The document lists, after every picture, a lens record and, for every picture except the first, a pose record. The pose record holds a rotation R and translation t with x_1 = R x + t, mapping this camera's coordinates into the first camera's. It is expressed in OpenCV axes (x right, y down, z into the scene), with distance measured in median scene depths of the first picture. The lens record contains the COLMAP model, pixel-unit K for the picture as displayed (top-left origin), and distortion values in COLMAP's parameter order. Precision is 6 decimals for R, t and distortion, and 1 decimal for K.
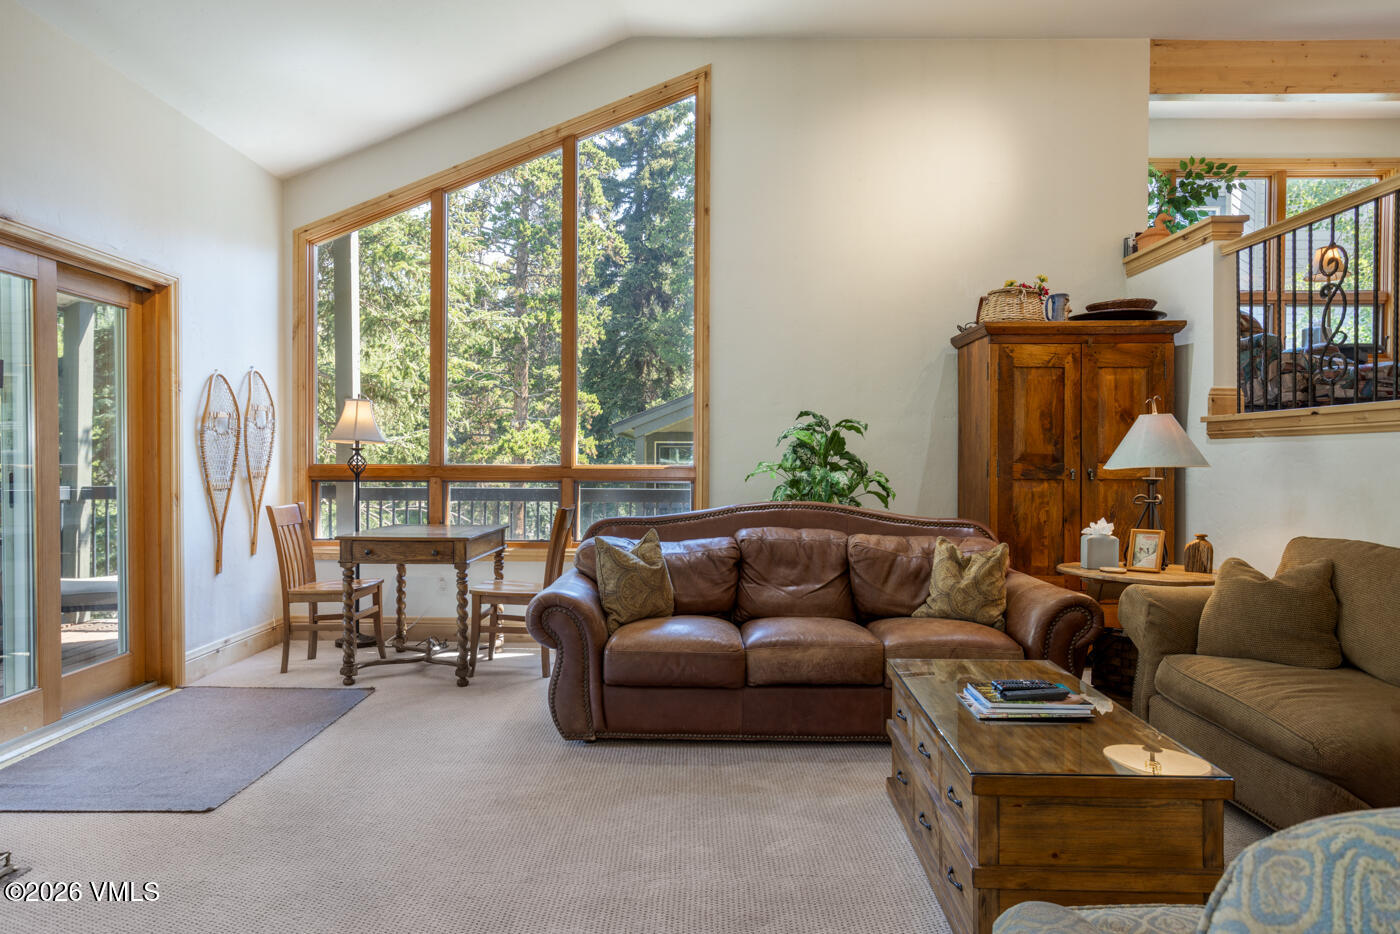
lens RADIAL K [[891.3, 0, 679.8], [0, 891.3, 464.9], [0, 0, 1]] dist [-0.025773, 0.028430]
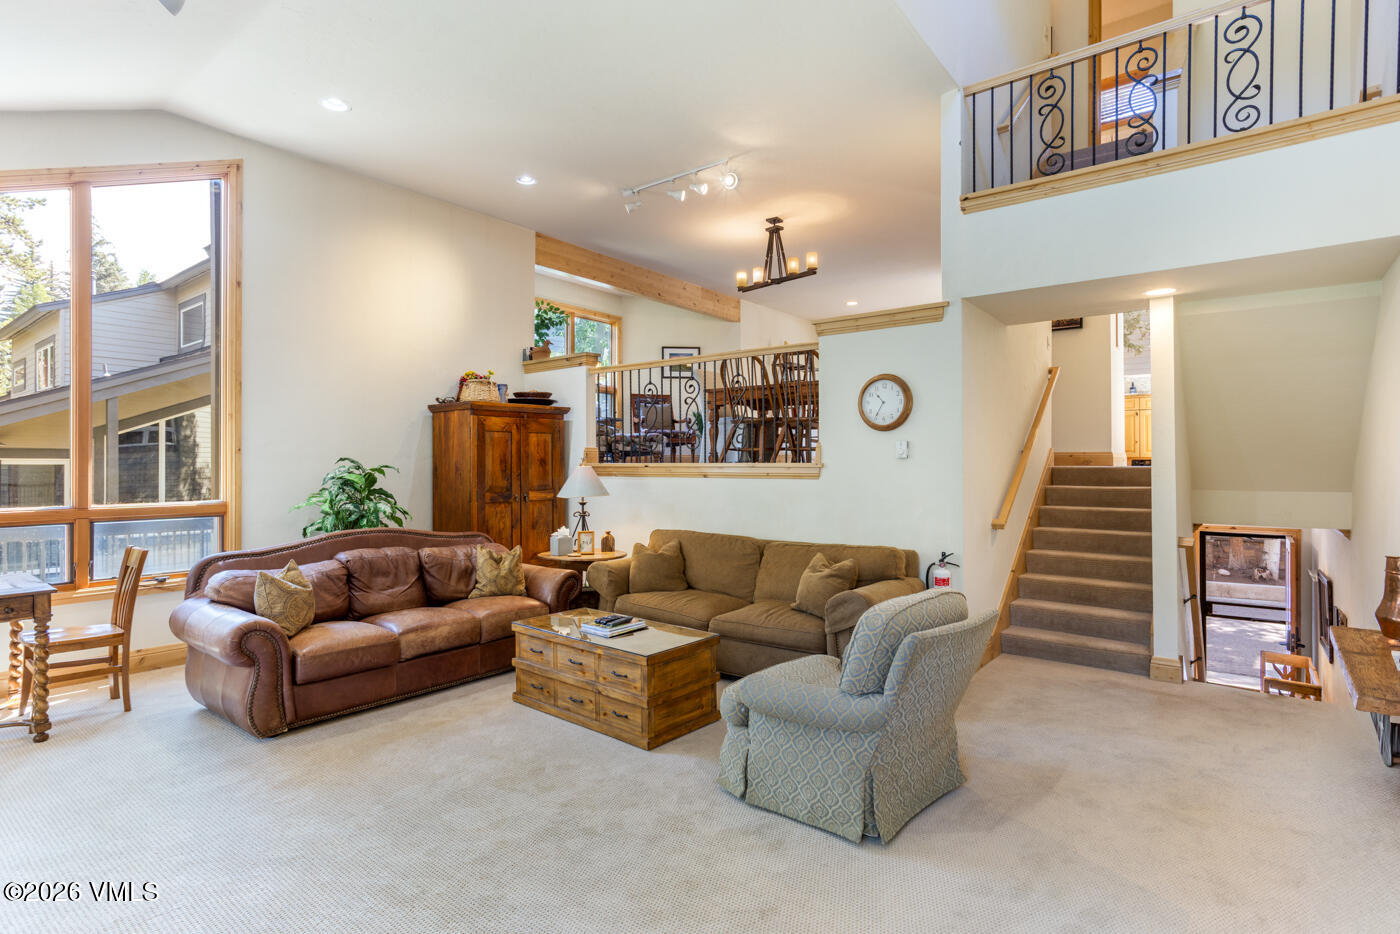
lens RADIAL K [[736.8, 0, 709.1], [0, 736.8, 460.4], [0, 0, 1]] dist [-0.016165, 0.009300]
pose [[0.591052, -0.000477, 0.806634, -0.485934], [0.006638, 0.999969, -0.004273, -0.056593], [-0.806606, 0.007880, 0.591036, -0.087424]]
